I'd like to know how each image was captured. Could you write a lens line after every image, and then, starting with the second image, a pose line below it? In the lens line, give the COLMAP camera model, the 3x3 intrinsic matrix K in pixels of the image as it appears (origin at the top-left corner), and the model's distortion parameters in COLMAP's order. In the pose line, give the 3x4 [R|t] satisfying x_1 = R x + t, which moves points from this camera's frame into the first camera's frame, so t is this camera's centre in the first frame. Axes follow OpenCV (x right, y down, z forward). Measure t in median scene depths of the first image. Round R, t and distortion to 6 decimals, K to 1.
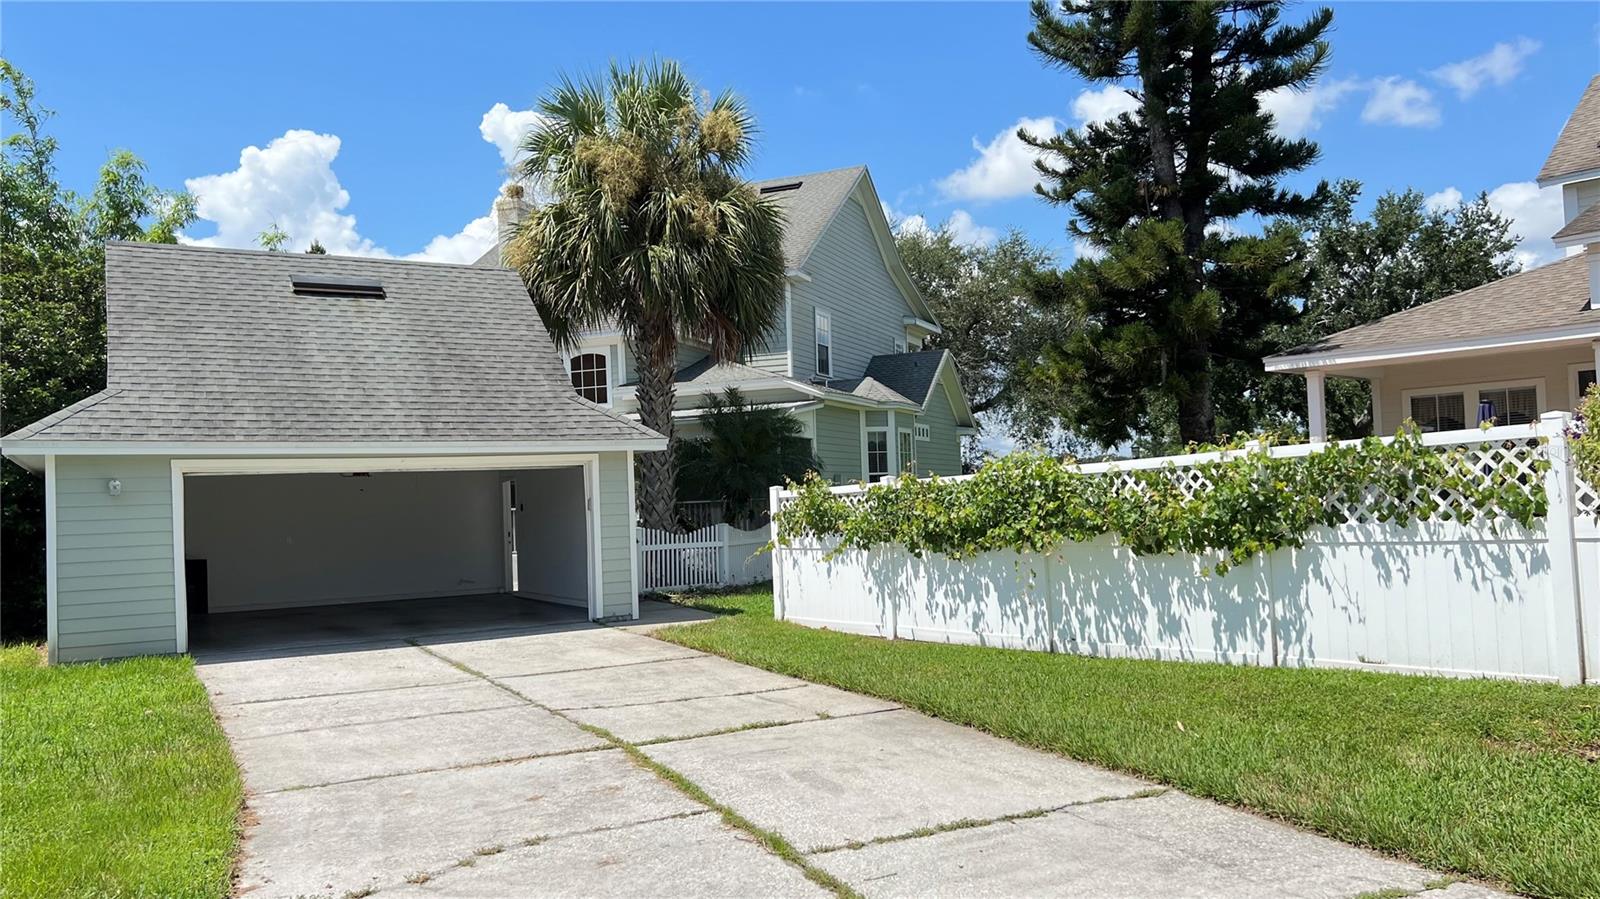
lens RADIAL K [[1159.4, 0, 798.1], [0, 1159.4, 482.6], [0, 0, 1]] dist [0.005801, -0.047092]
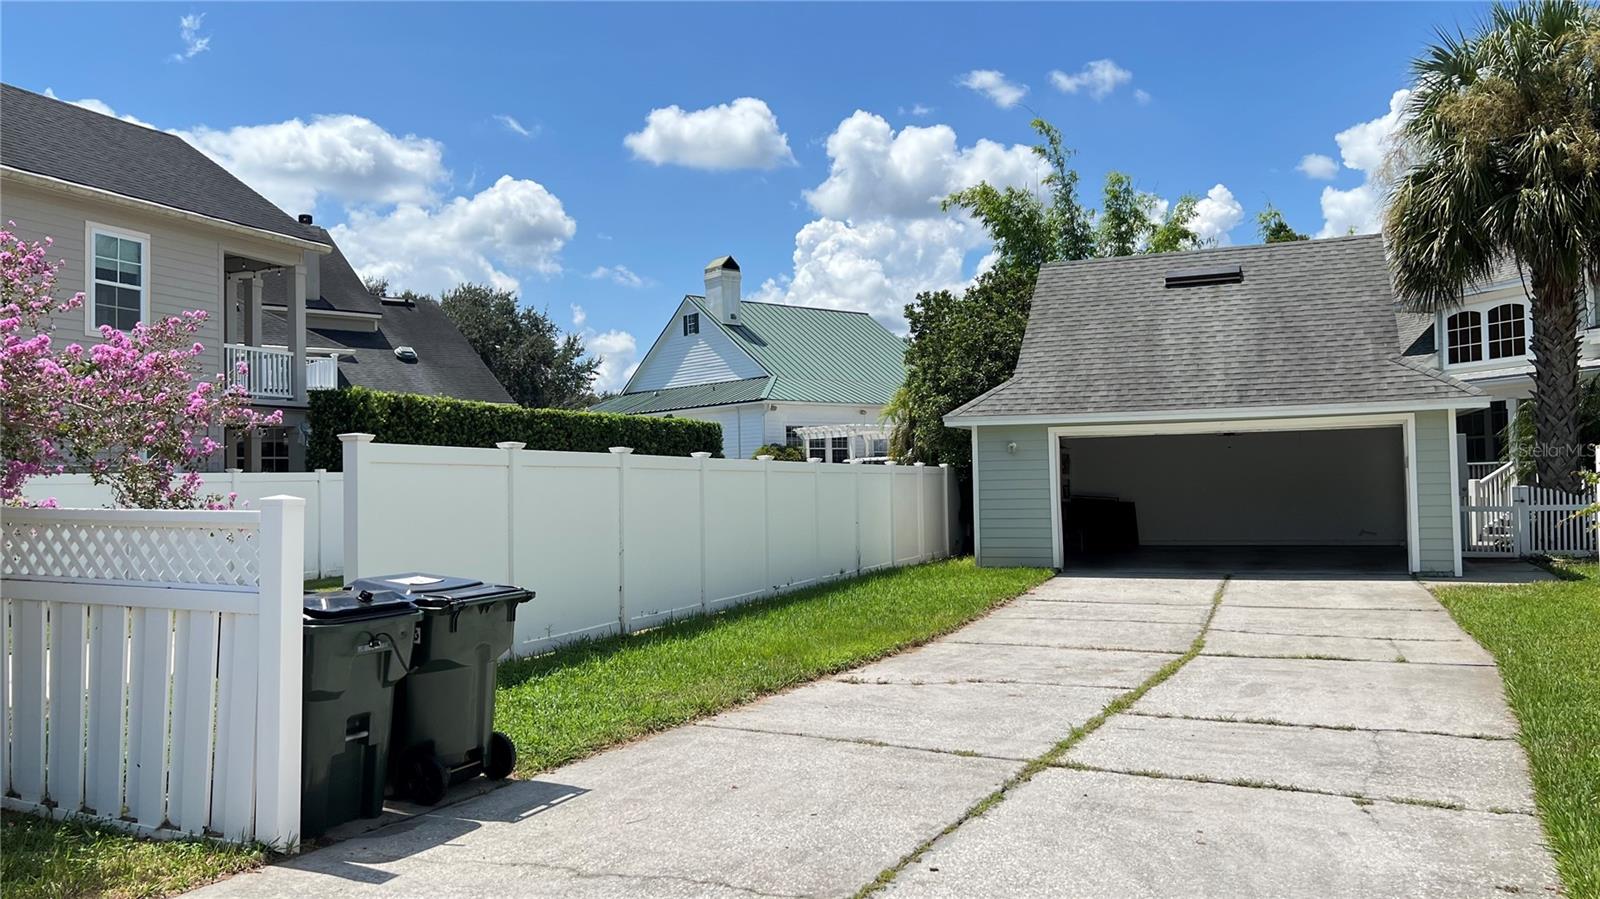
lens RADIAL K [[1159.4, 0, 798.1], [0, 1159.4, 482.6], [0, 0, 1]] dist [0.005801, -0.047092]
pose [[0.599783, 0.025118, -0.799768, 0.324475], [0.010981, 0.999155, 0.039616, -0.009857], [0.800087, -0.032544, 0.599000, -0.056214]]
